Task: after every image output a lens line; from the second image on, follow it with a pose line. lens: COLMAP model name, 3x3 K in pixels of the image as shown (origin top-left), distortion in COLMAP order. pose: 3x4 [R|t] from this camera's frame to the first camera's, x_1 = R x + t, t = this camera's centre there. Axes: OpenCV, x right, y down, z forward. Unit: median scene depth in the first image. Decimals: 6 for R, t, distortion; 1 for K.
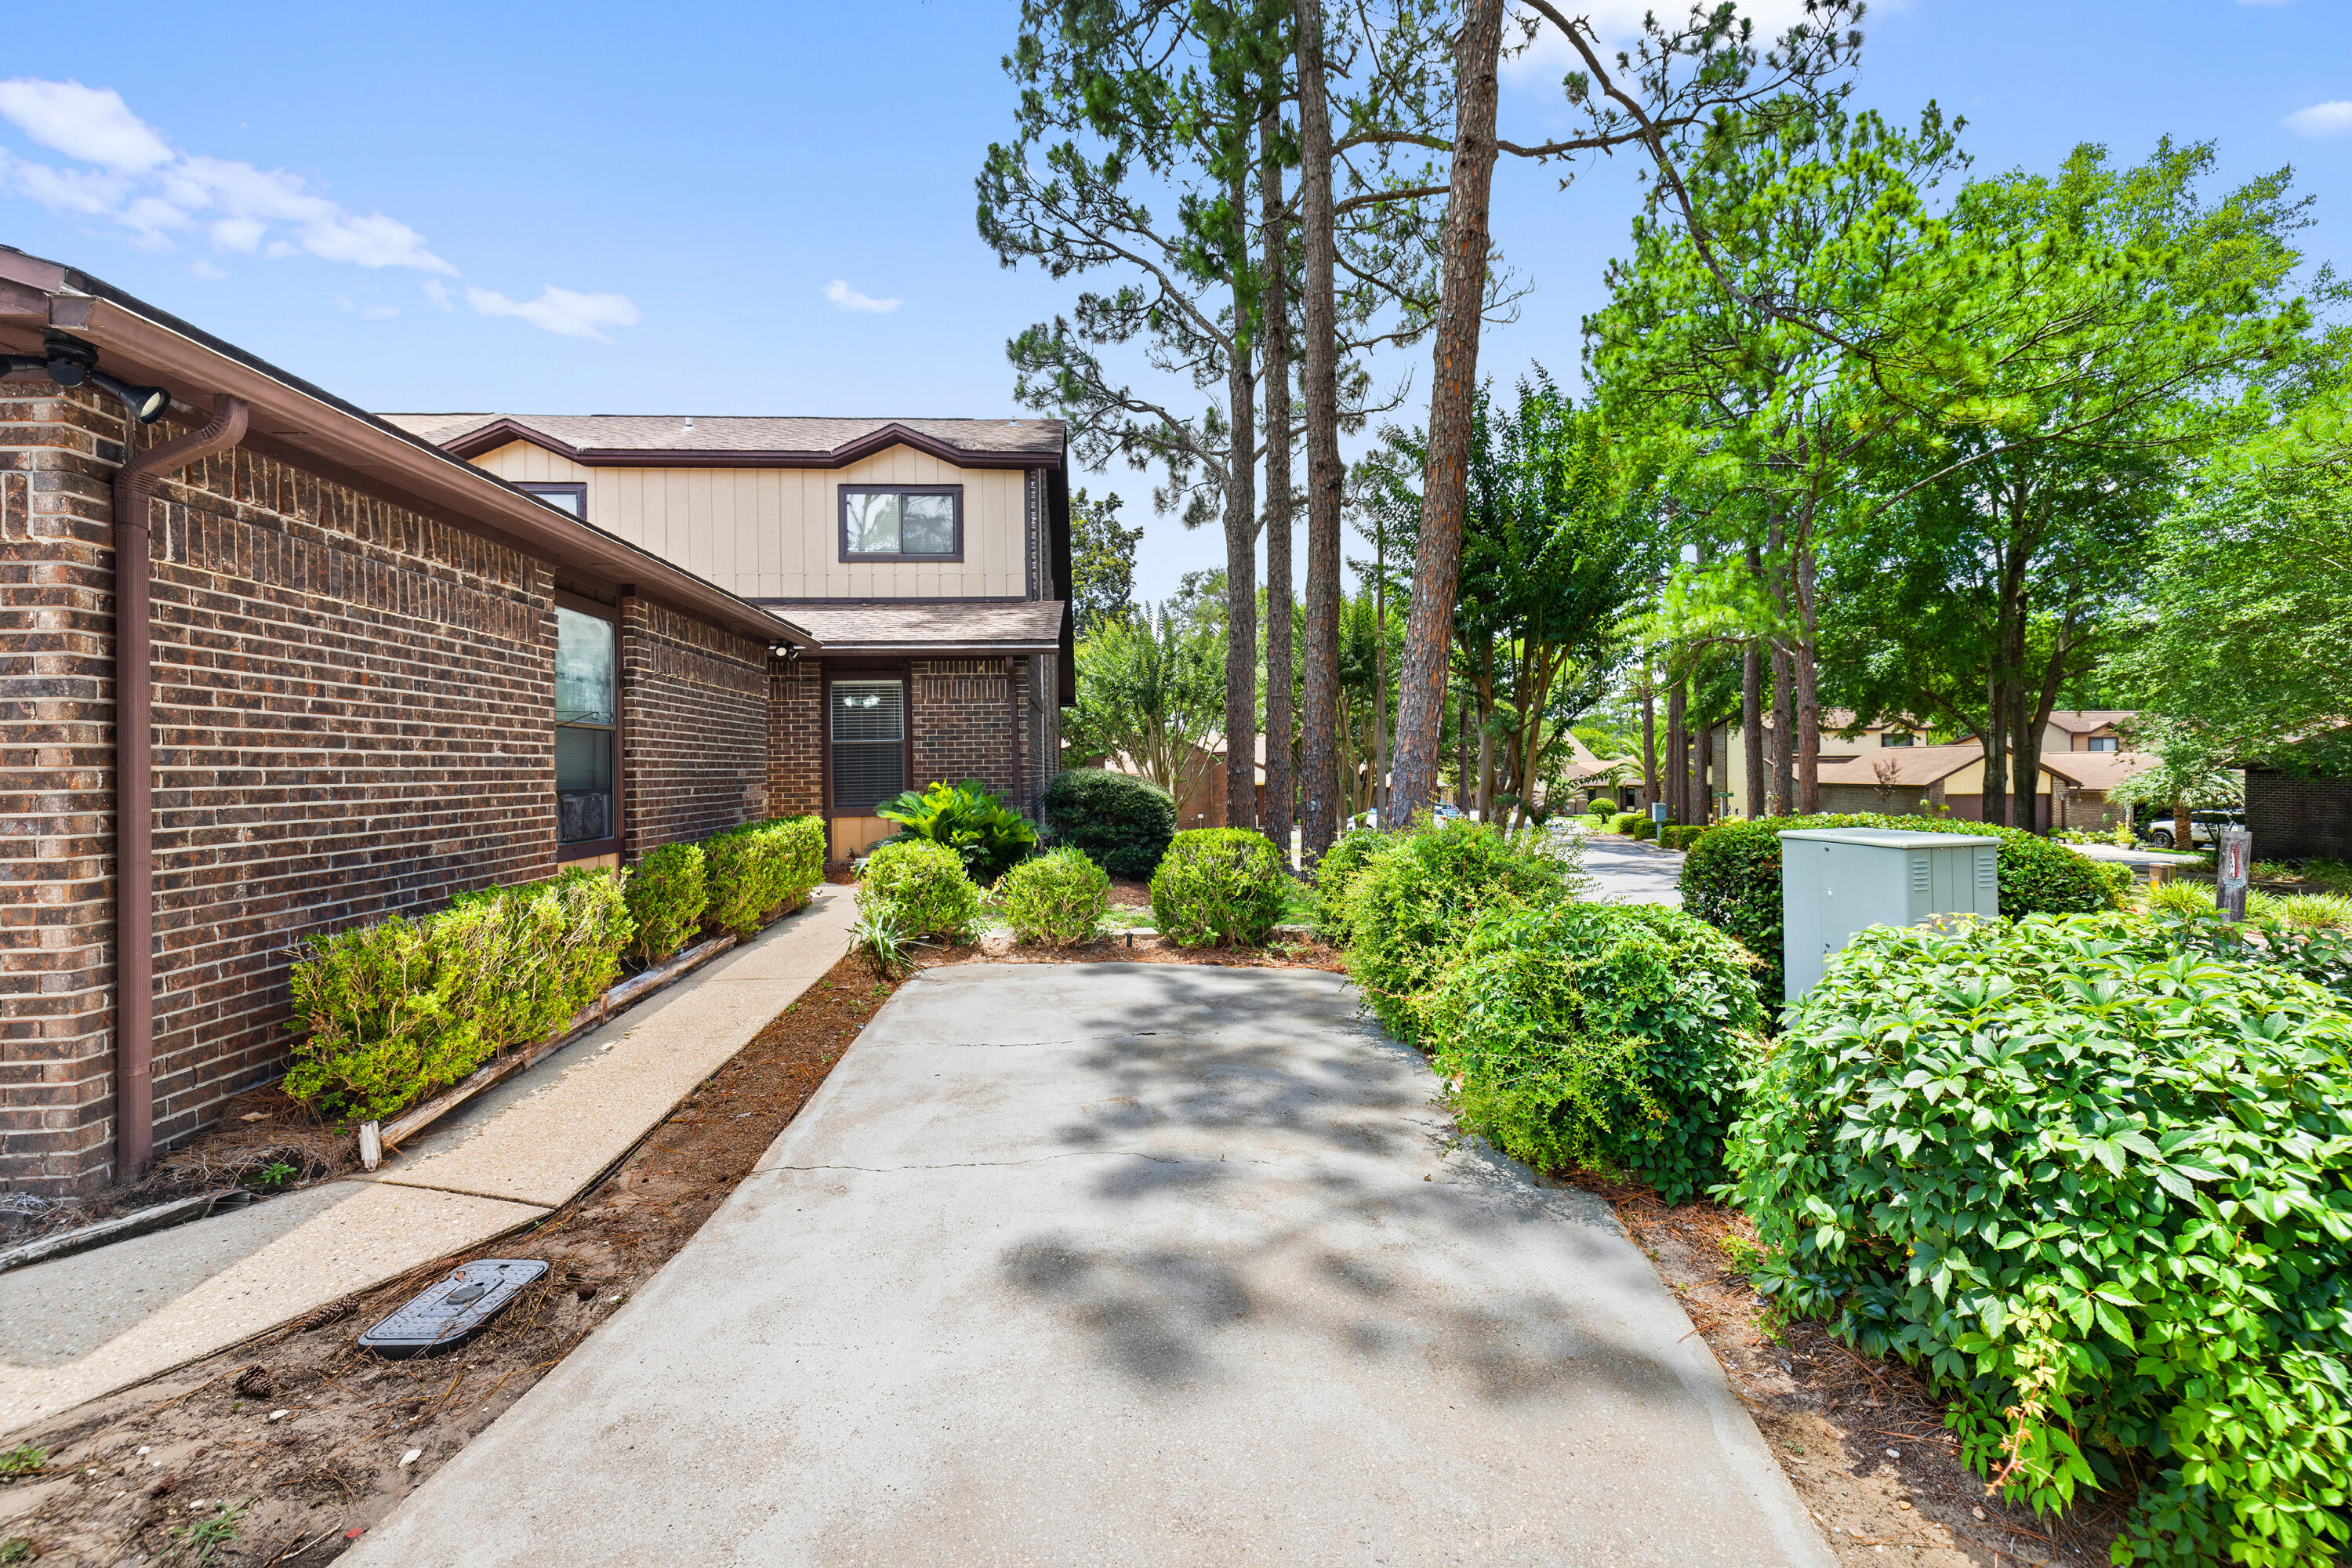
lens RADIAL K [[971.1, 0, 1136.9], [0, 971.1, 772.6], [0, 0, 1]] dist [0.002355, -0.000958]
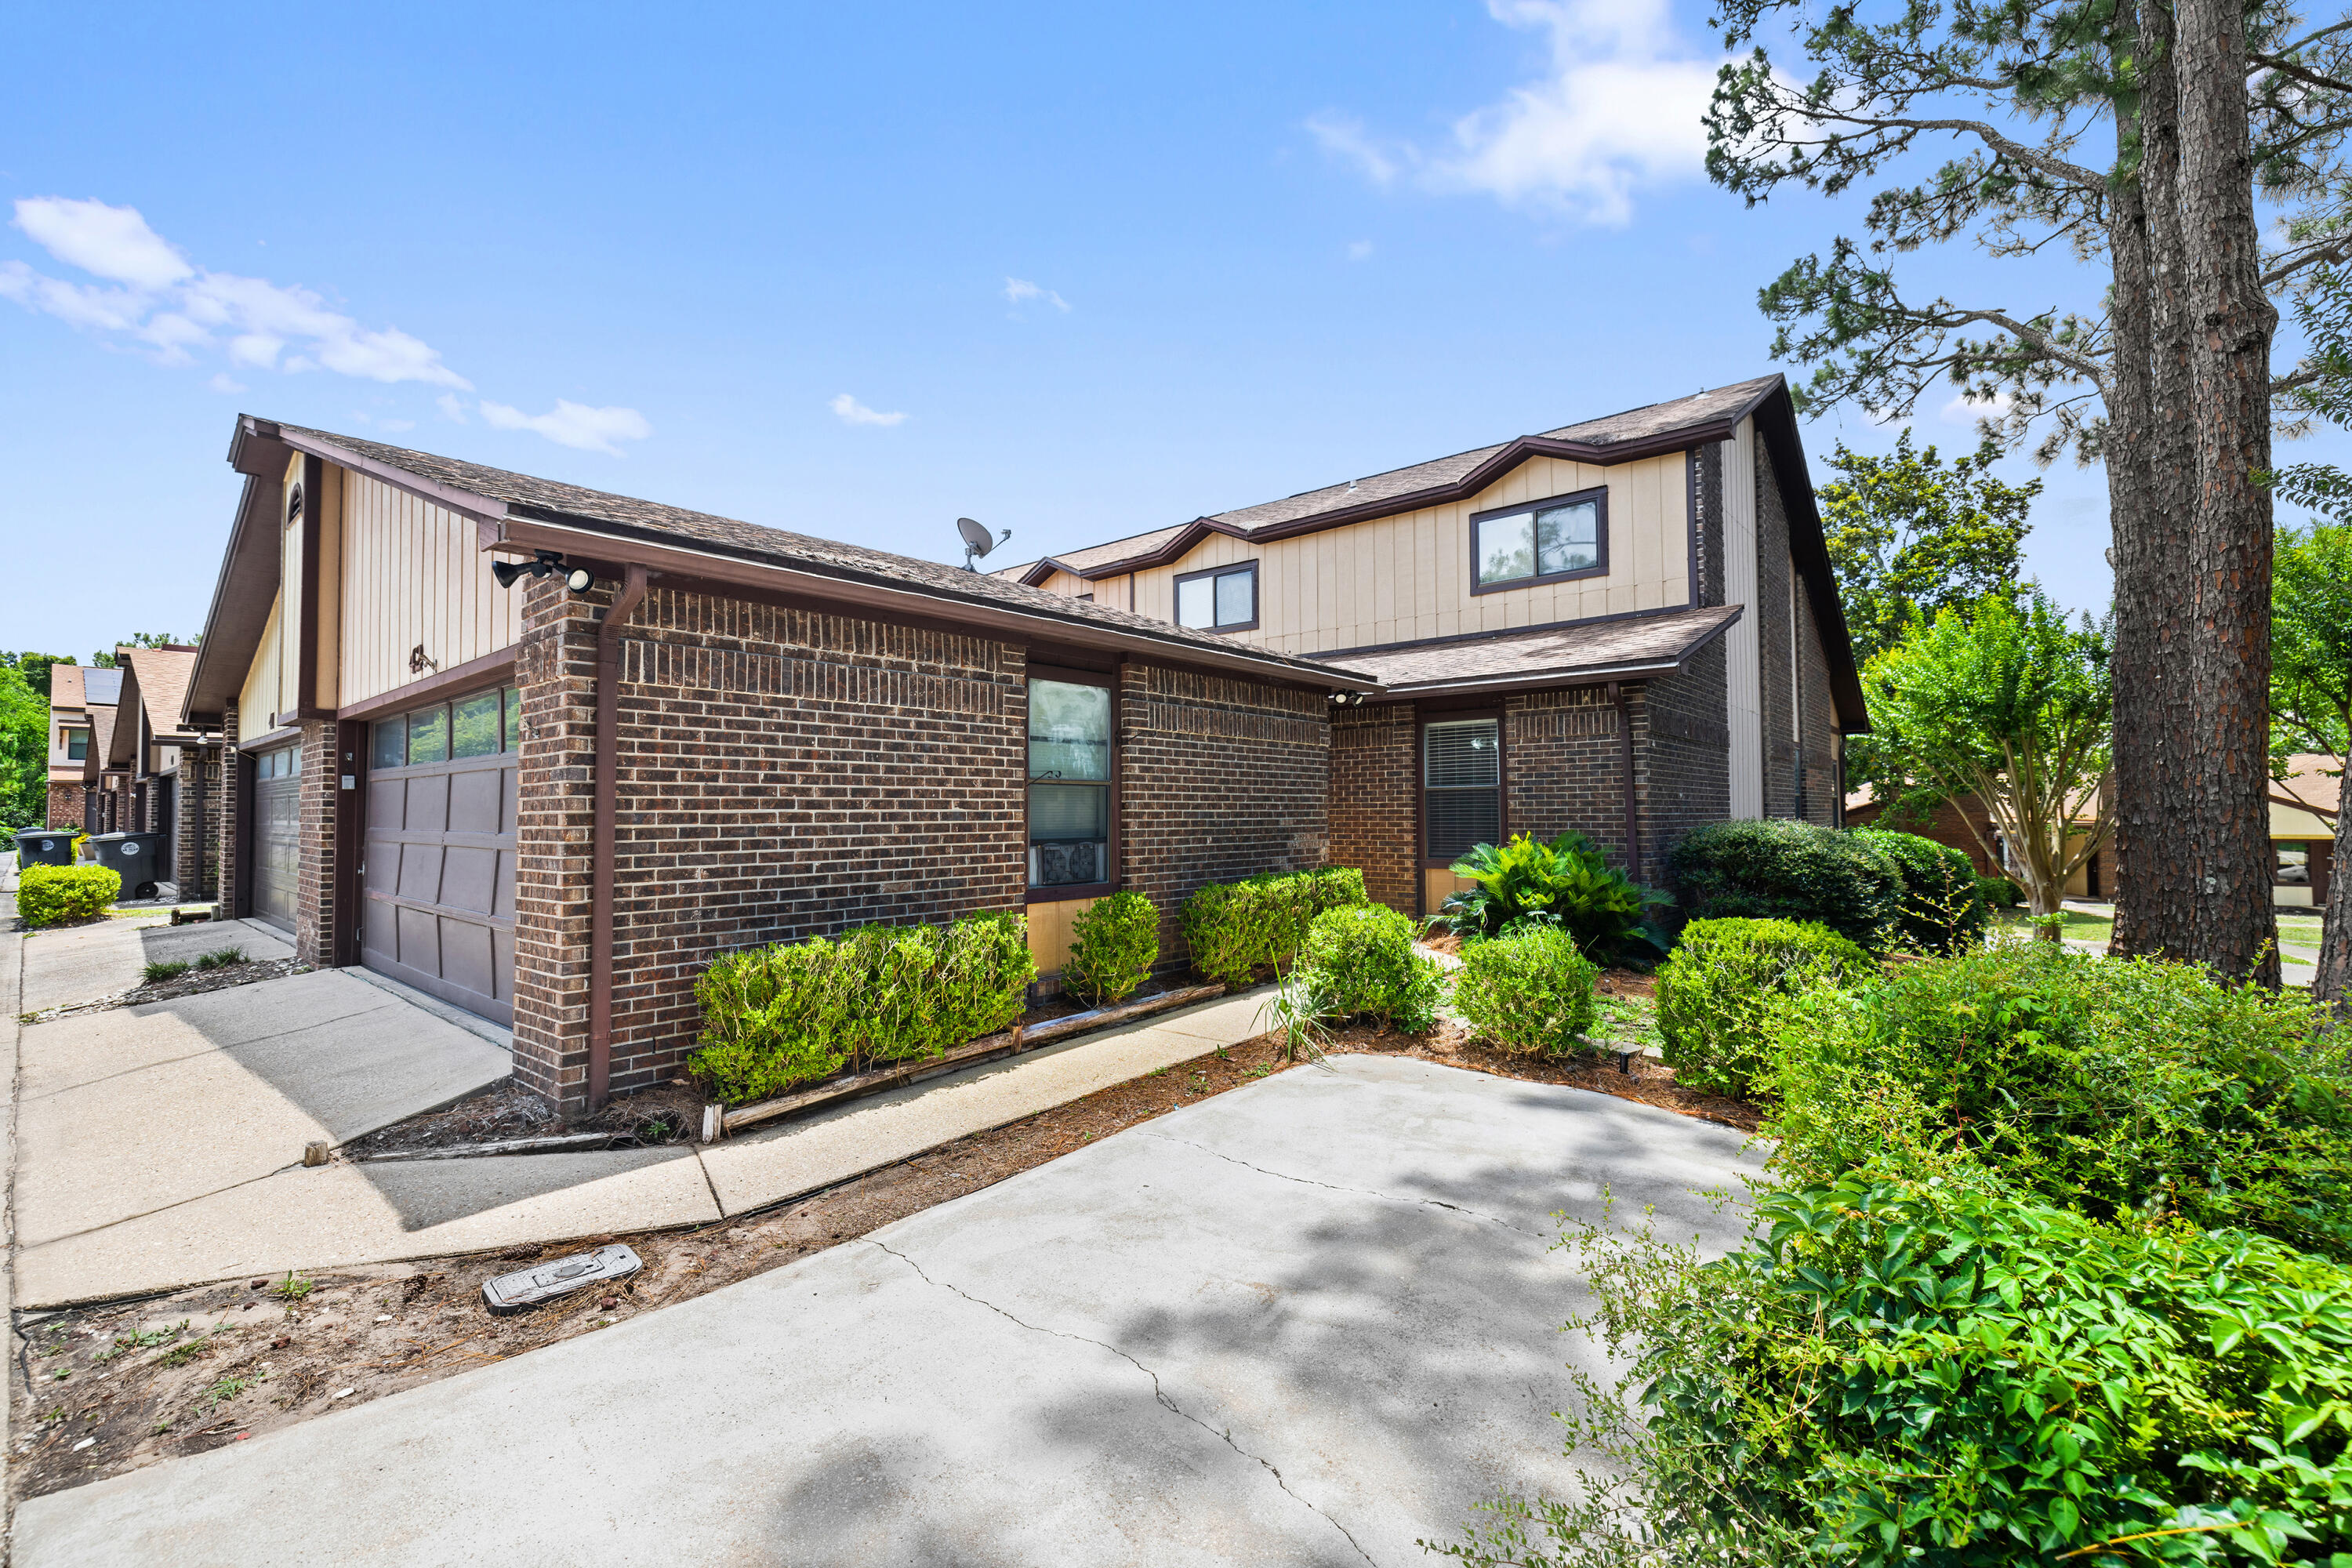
lens RADIAL K [[971.1, 0, 1167.4], [0, 971.1, 784.8], [0, 0, 1]] dist [0.002355, -0.000958]
pose [[0.718721, -0.012370, -0.695188, 0.327385], [-0.006349, 0.999683, -0.024352, -0.020951], [0.695270, 0.021916, 0.718415, 0.298658]]
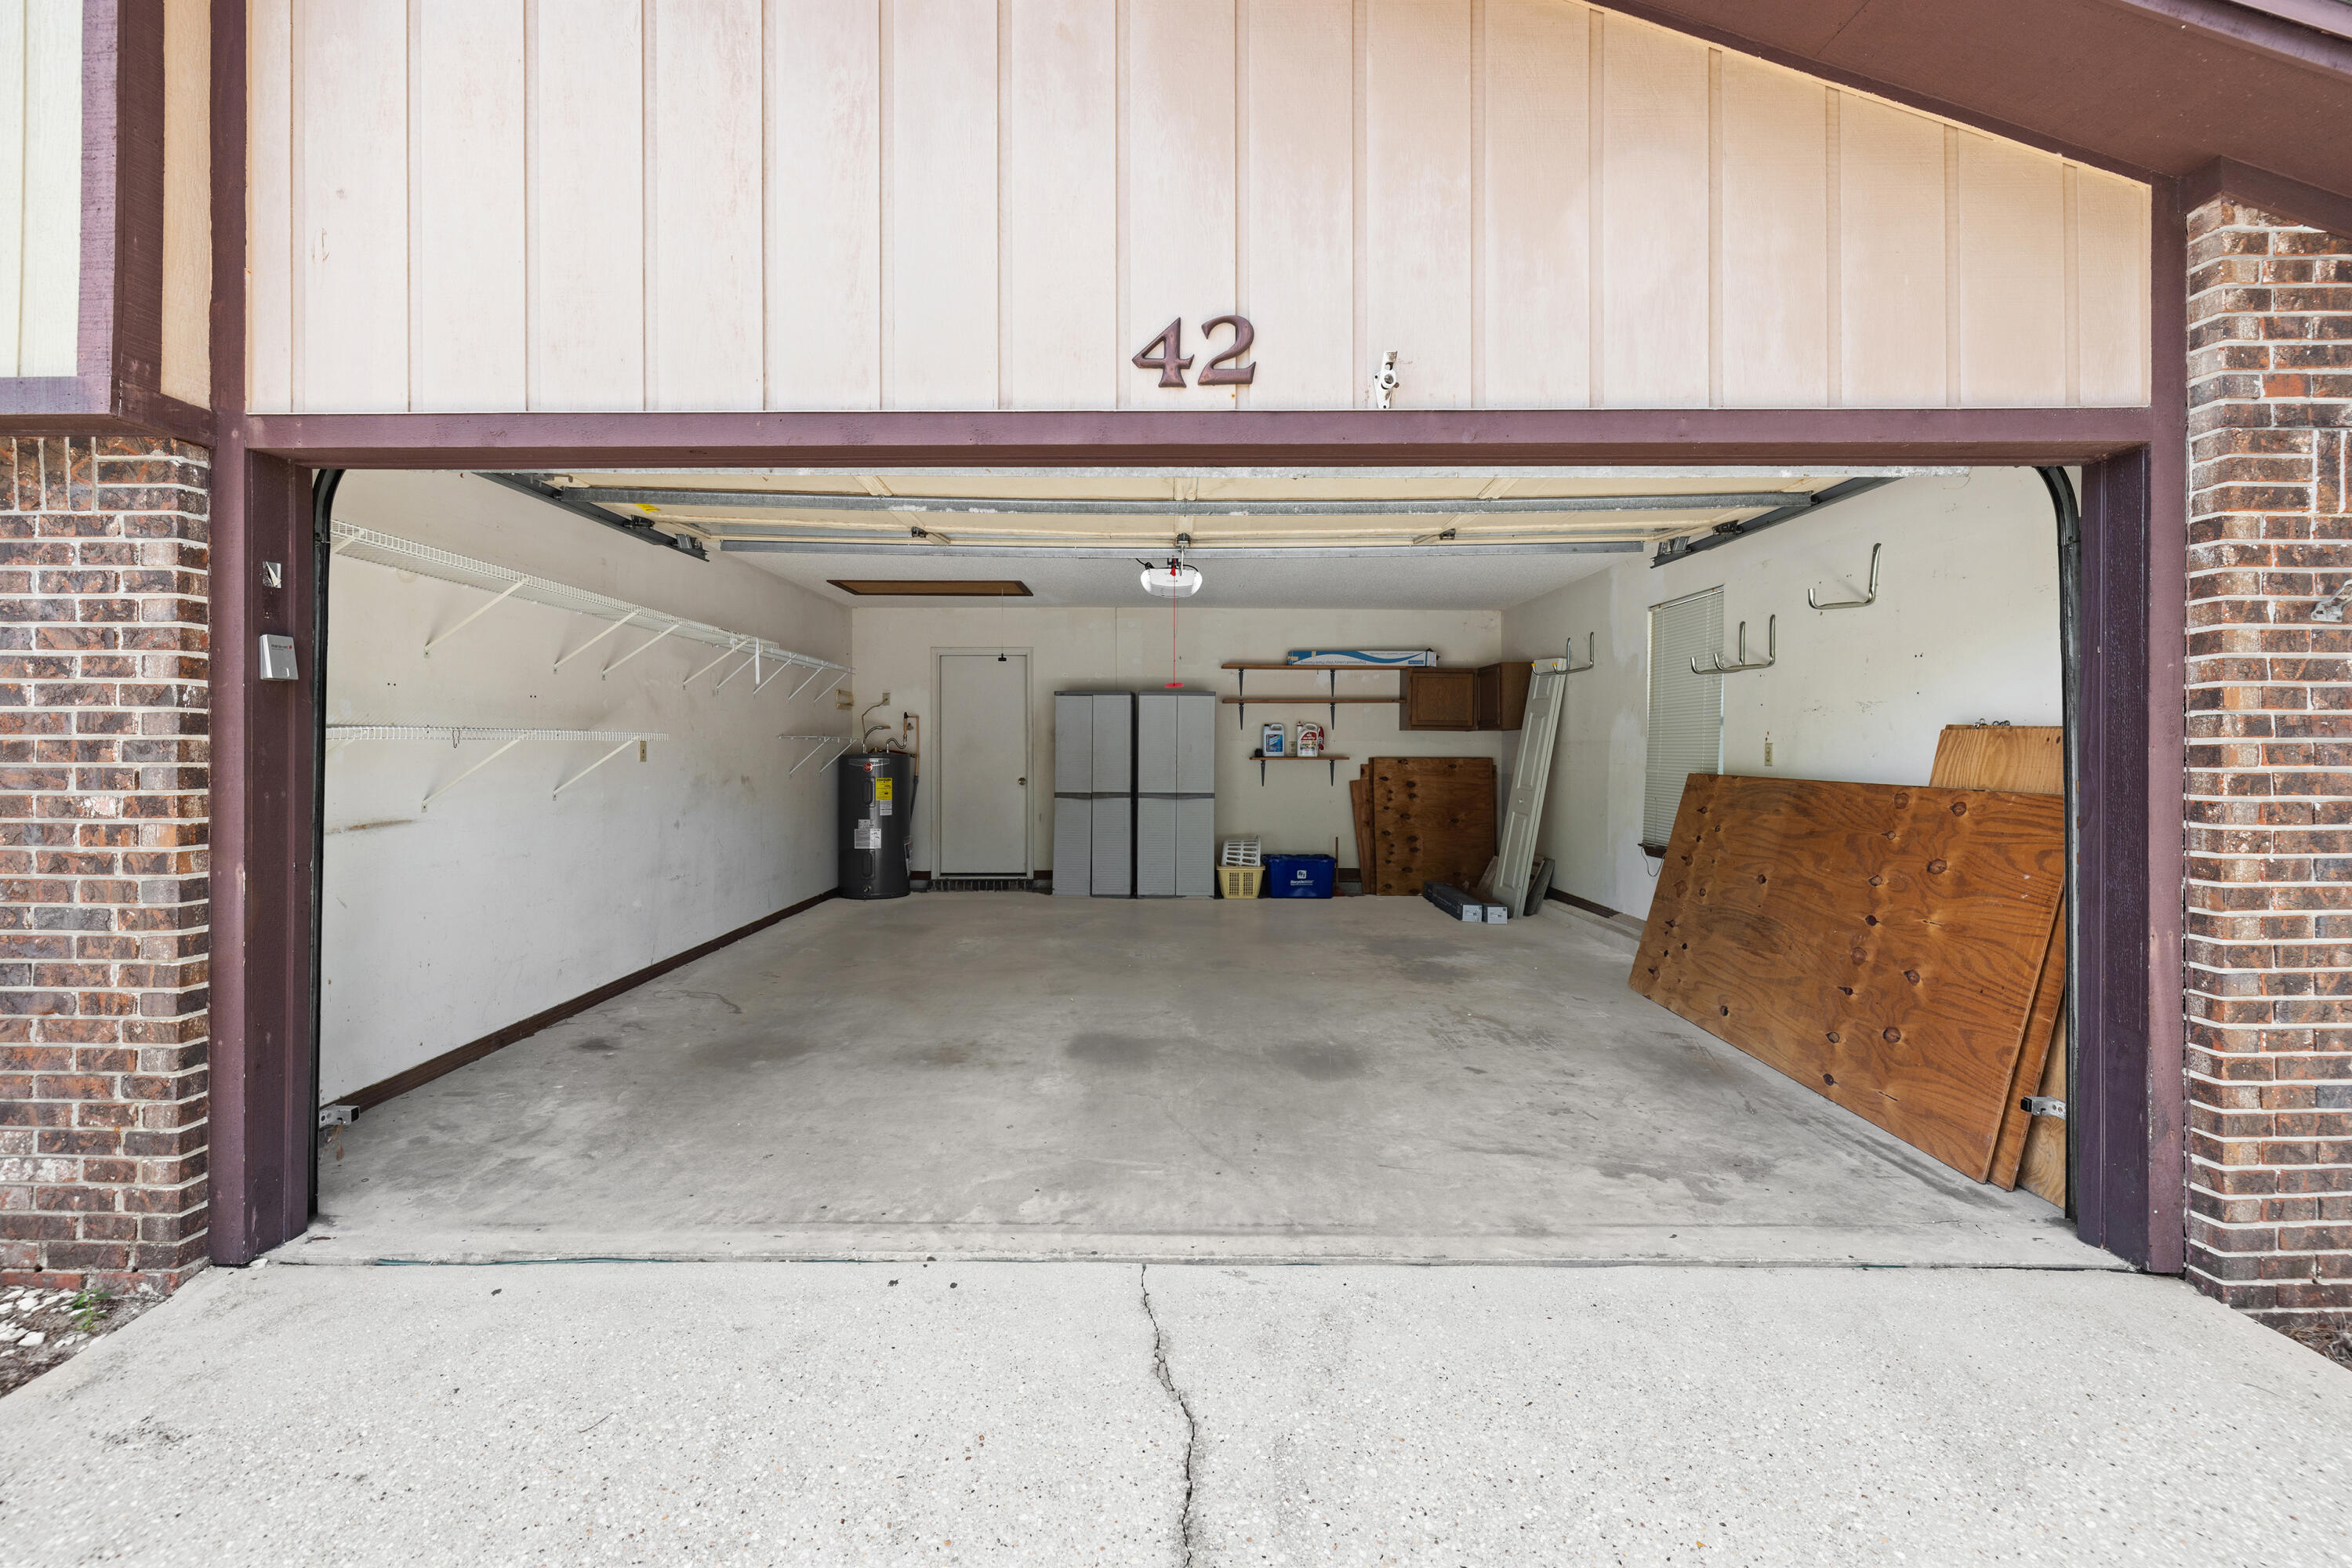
lens RADIAL K [[971.1, 0, 1116.0], [0, 971.1, 732.8], [0, 0, 1]] dist [0.002355, -0.000958]
pose [[0.997353, 0.013430, -0.071457, -1.151201], [-0.013972, 0.999877, -0.007096, -0.019412], [0.071353, 0.008076, 0.997418, 0.066838]]
